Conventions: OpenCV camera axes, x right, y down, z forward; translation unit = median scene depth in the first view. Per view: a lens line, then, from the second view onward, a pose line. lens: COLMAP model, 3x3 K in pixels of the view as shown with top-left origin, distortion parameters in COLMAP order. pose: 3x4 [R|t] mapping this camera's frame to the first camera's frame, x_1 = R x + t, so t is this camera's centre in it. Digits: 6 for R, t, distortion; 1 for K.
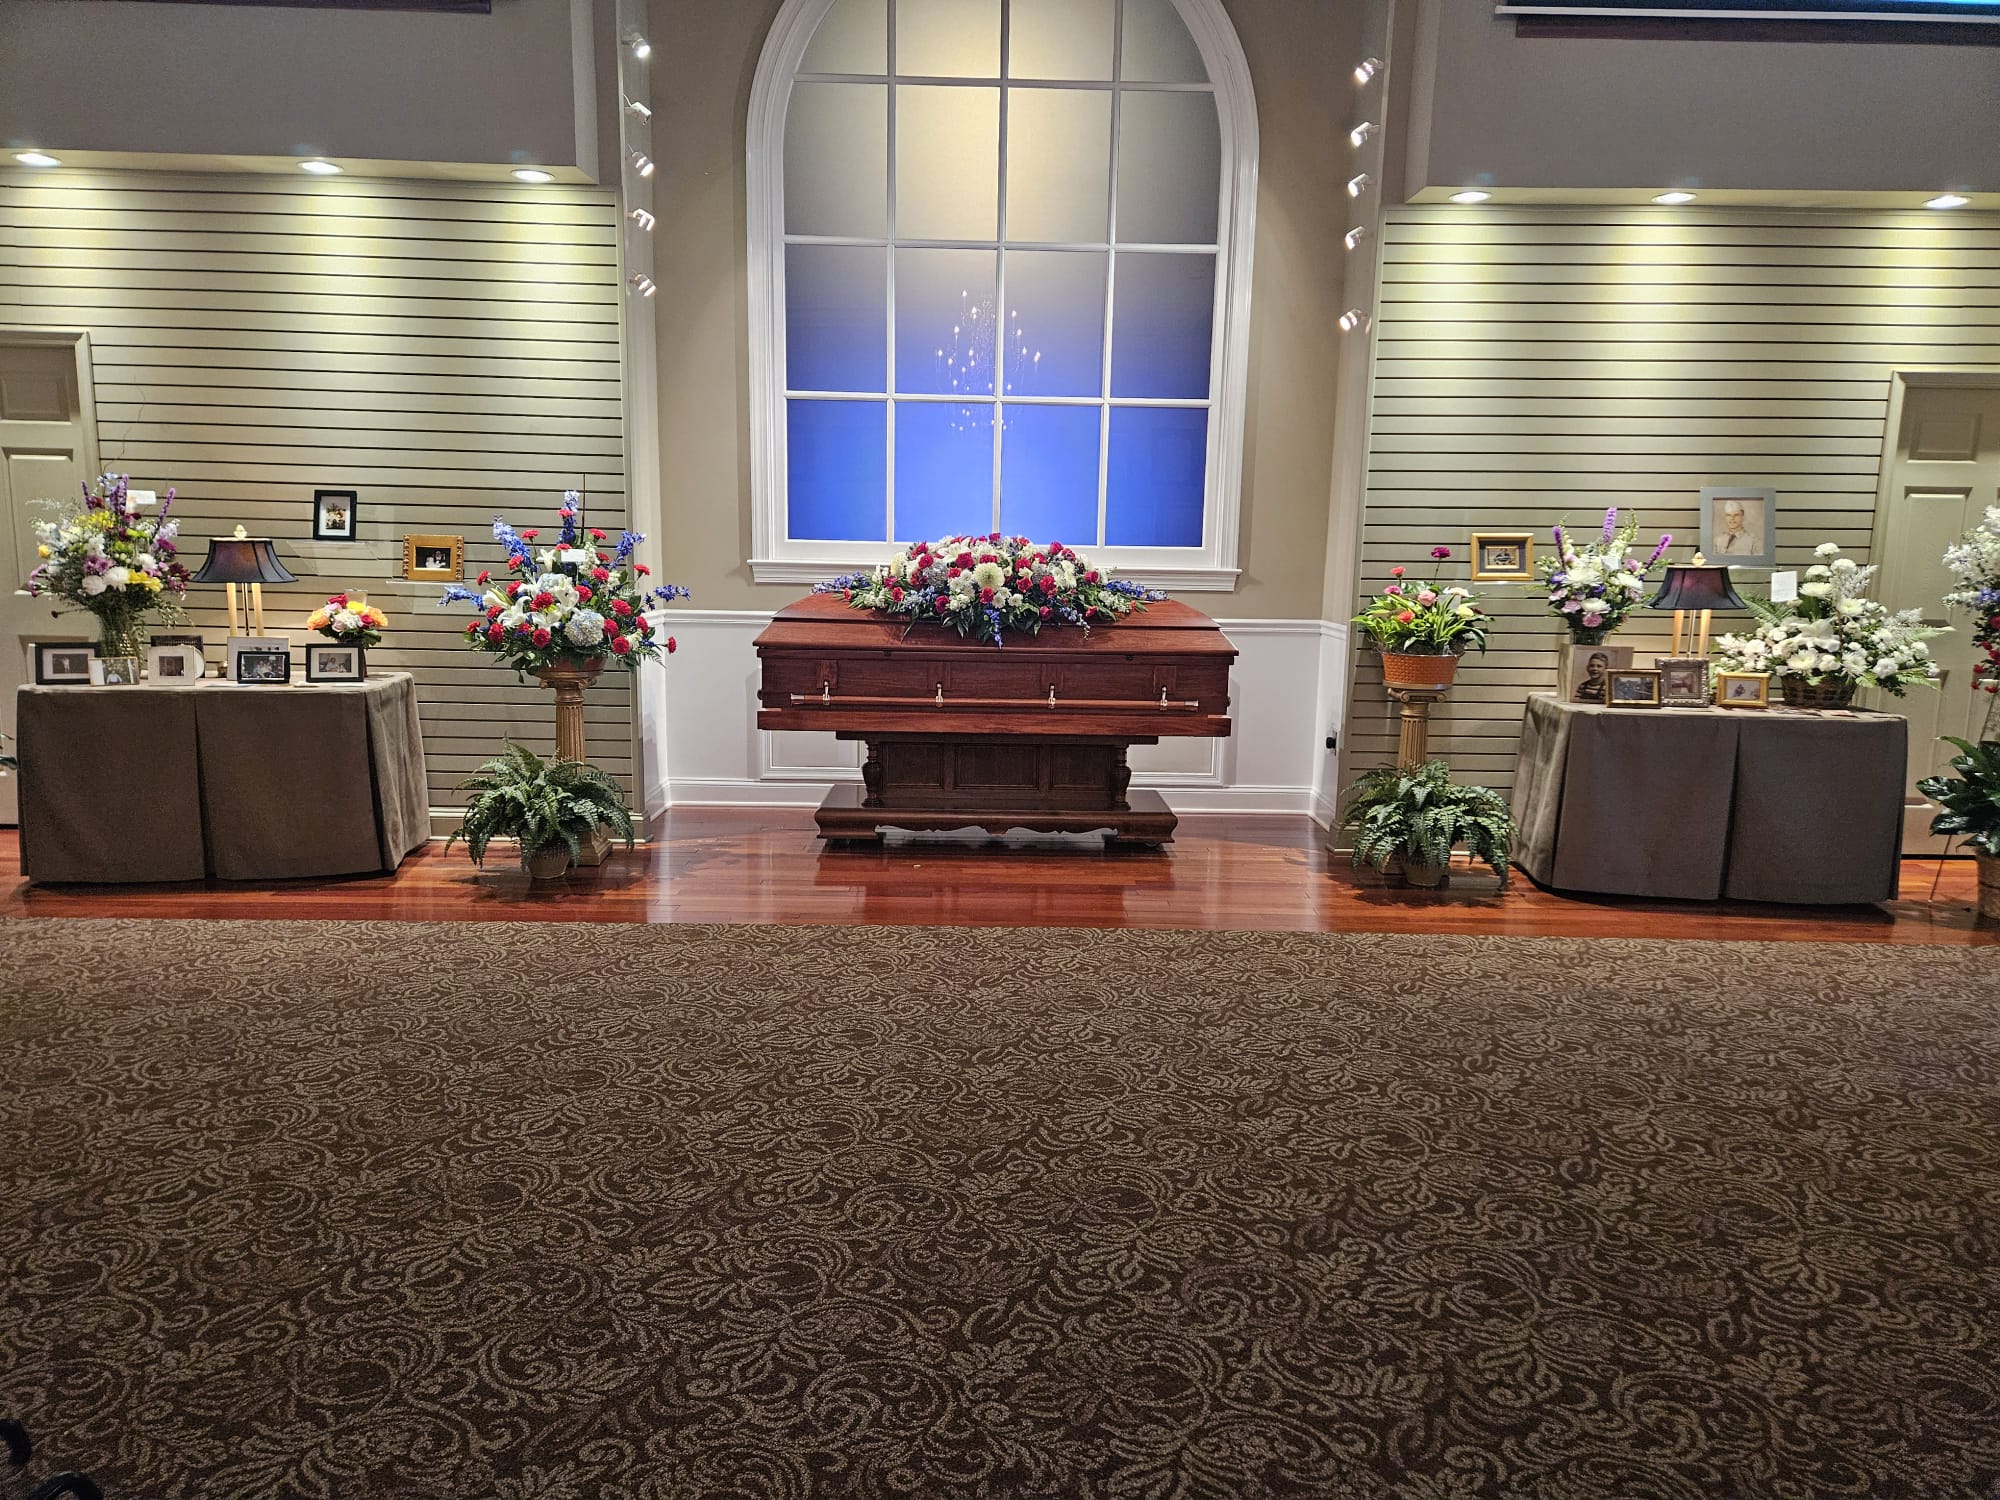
lens RADIAL K [[1300.5, 0, 1001.7], [0, 1300.5, 709.7], [0, 0, 1]] dist [0.098686, -0.053192]
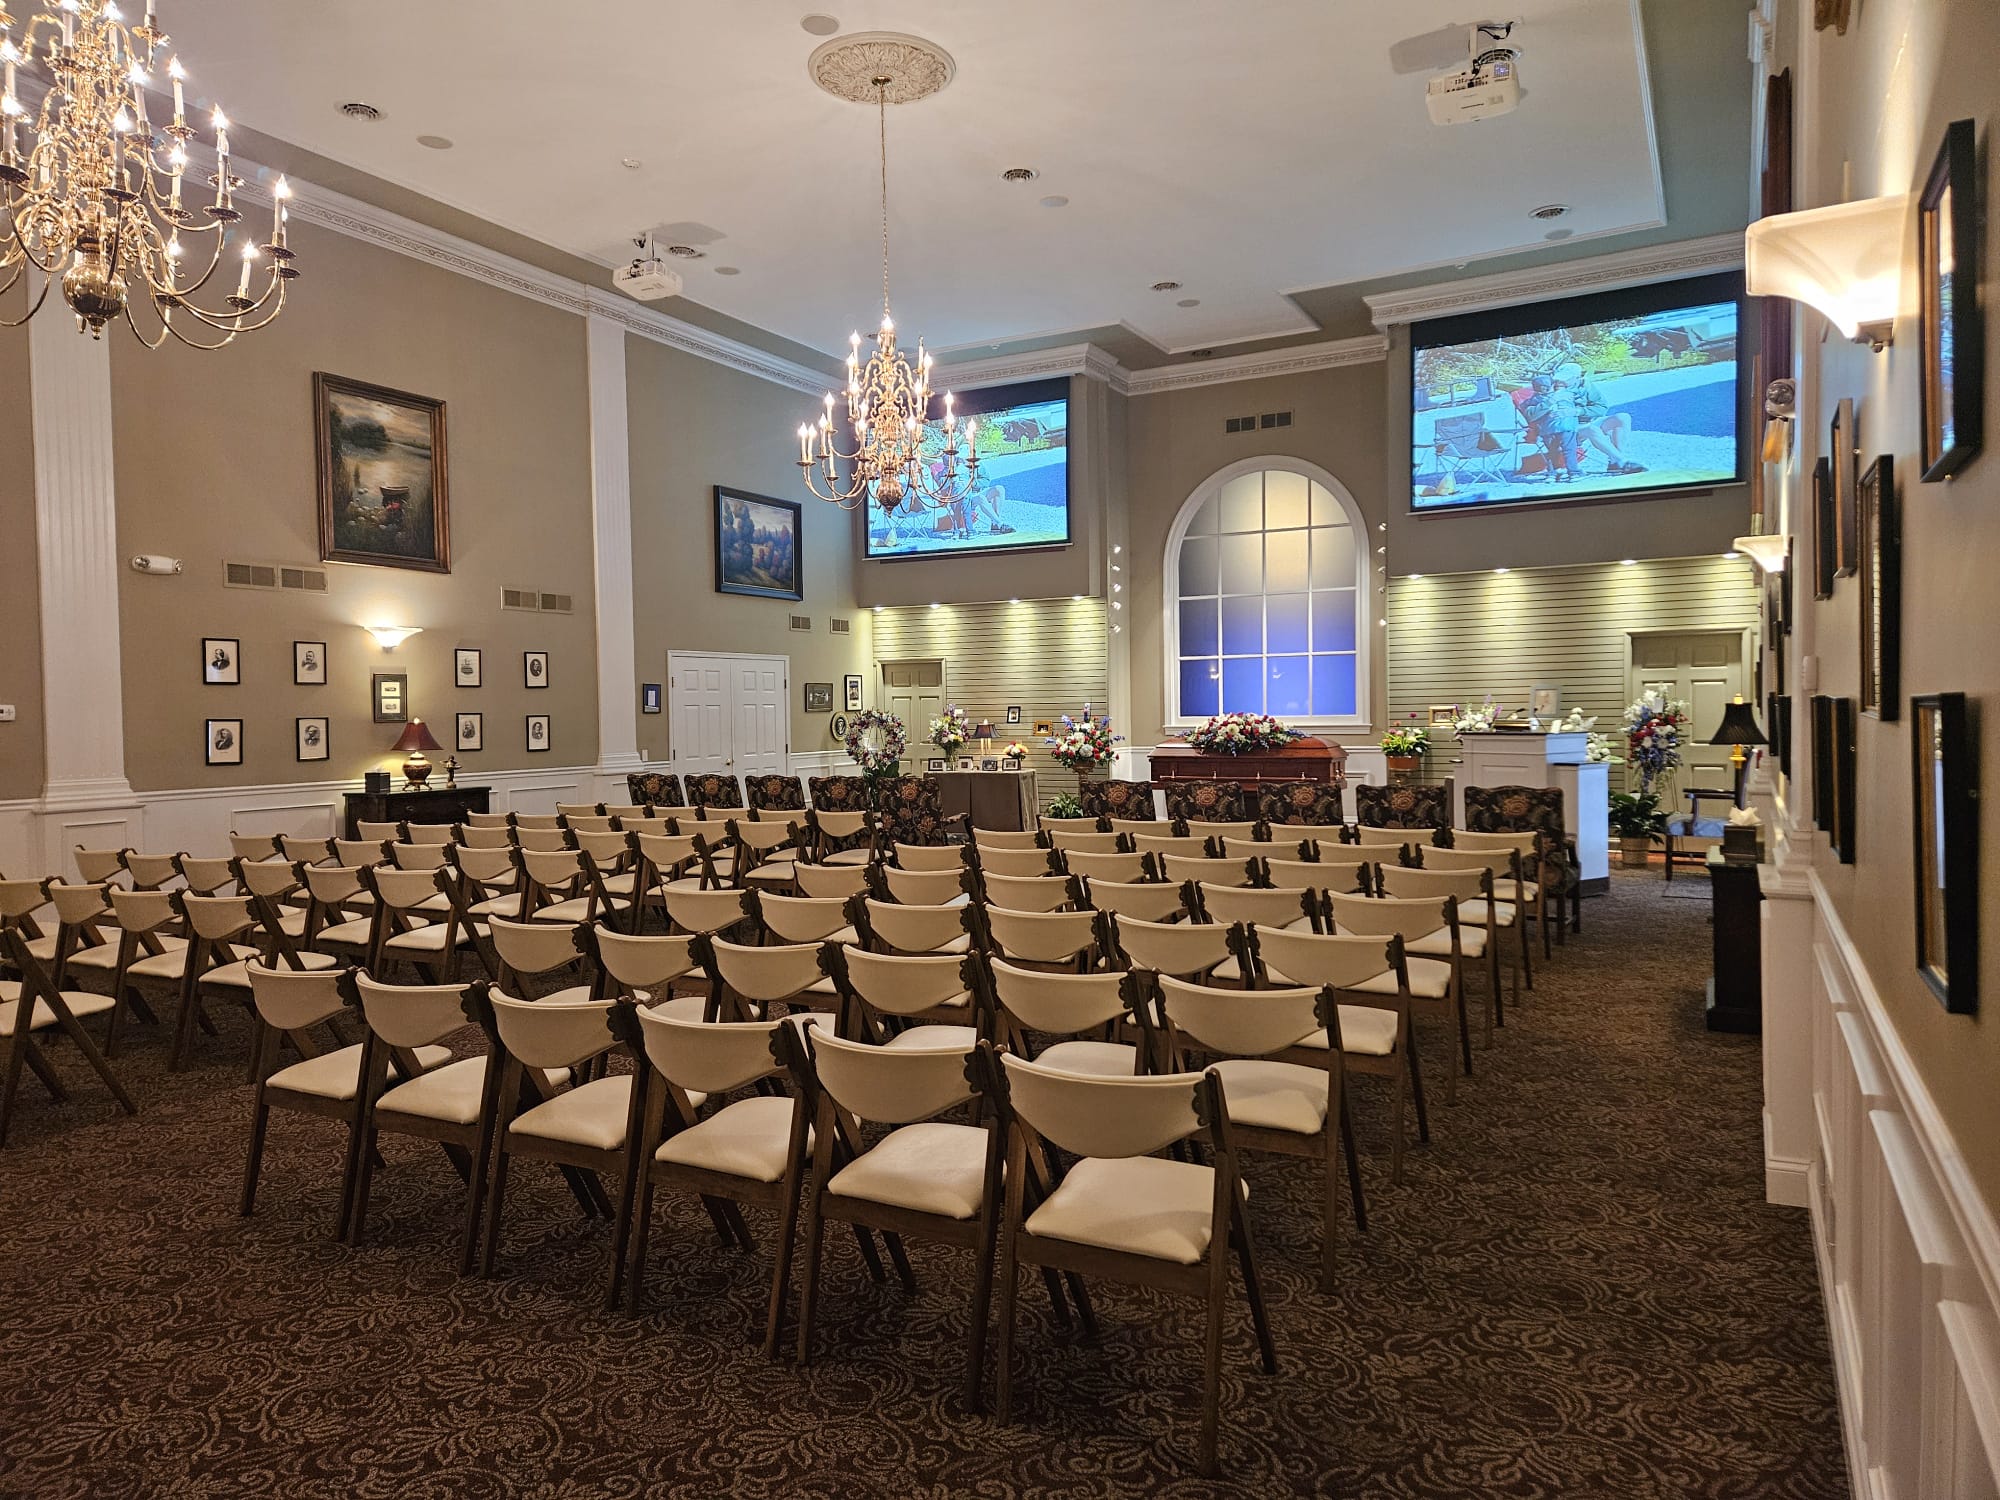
lens RADIAL K [[1300.5, 0, 1001.7], [0, 1300.5, 709.7], [0, 0, 1]] dist [0.098686, -0.053192]
pose [[0.871609, -0.033286, -0.489070, 0.828894], [-0.044956, 0.988060, -0.147367, 0.251259], [0.488136, 0.150433, 0.859706, -1.392224]]
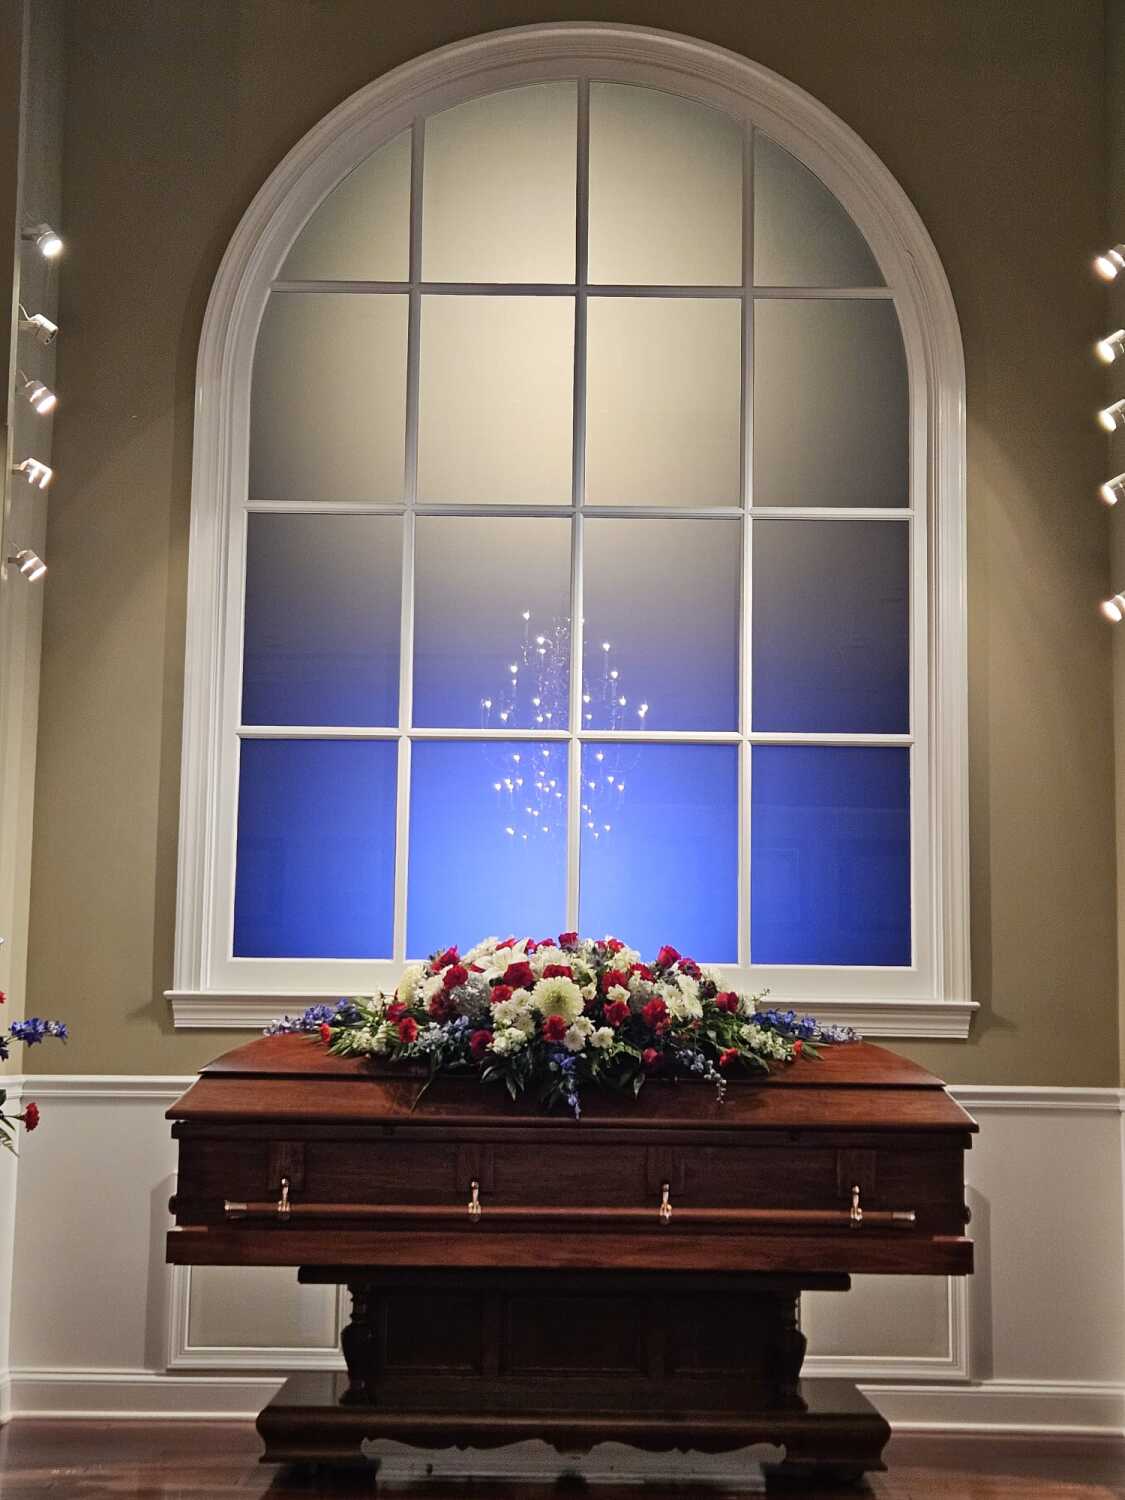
lens RADIAL K [[2240.9, 0, 562.5], [0, 2240.9, 750.0], [0, 0, 1]] dist [0.110078, -0.069344]
pose [[0.999826, -0.008003, -0.016826, 0.010639], [0.003016, 0.960665, -0.277694, 0.075754], [0.018386, 0.277595, 0.960522, -0.039708]]
